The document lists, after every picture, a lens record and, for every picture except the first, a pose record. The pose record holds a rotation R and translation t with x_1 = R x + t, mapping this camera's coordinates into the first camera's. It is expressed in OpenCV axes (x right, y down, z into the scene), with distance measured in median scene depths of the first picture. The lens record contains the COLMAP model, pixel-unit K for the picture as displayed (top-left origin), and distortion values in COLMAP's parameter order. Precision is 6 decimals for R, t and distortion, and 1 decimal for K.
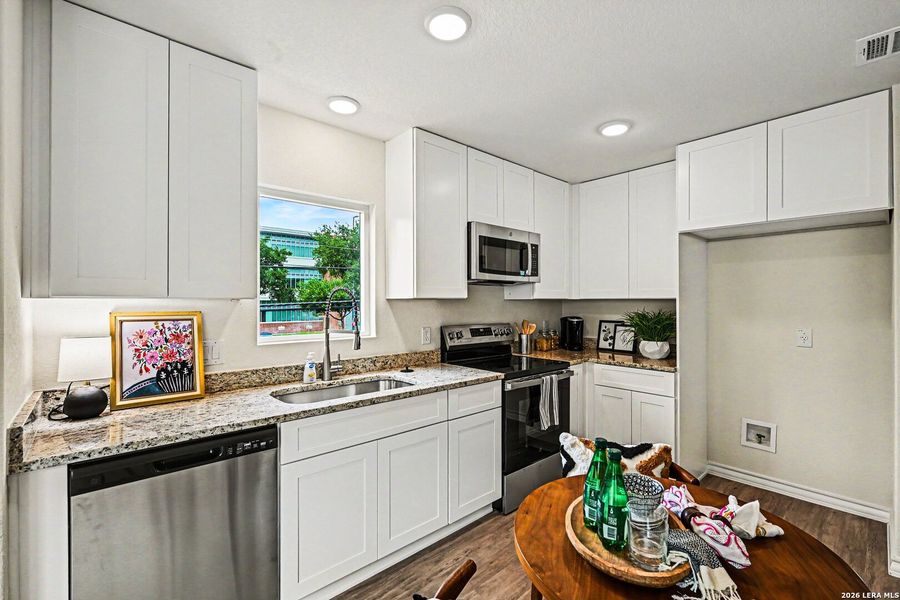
lens RADIAL K [[392.6, 0, 453.6], [0, 392.6, 301.4], [0, 0, 1]] dist [-0.008490, 0.001827]
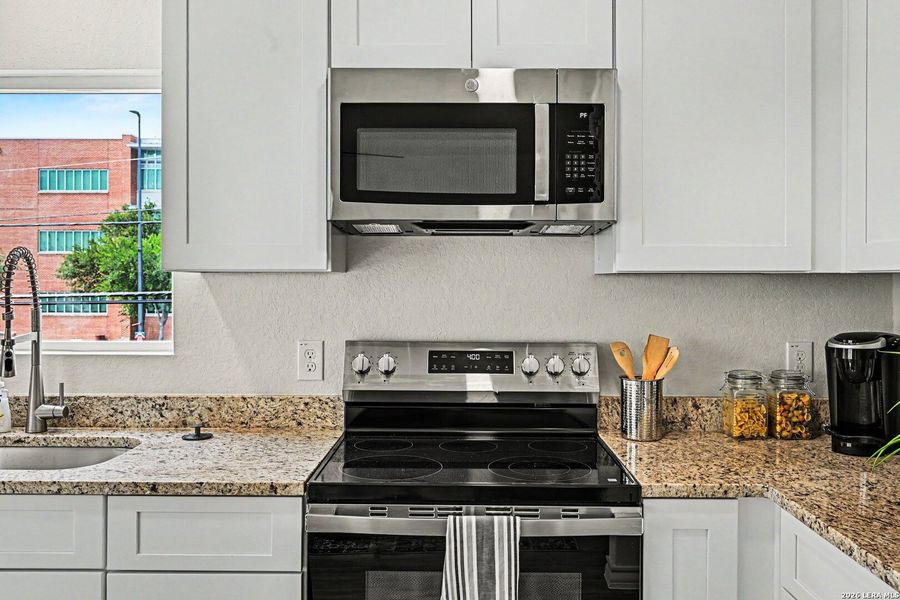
lens RADIAL K [[777.7, 0, 465.3], [0, 777.7, 278.0], [0, 0, 1]] dist [-0.004523, 0.003353]
pose [[0.744497, 0.002821, -0.667619, 0.682035], [-0.003511, 0.999994, 0.000310, -0.001817], [0.667616, 0.002113, 0.744503, 0.550039]]
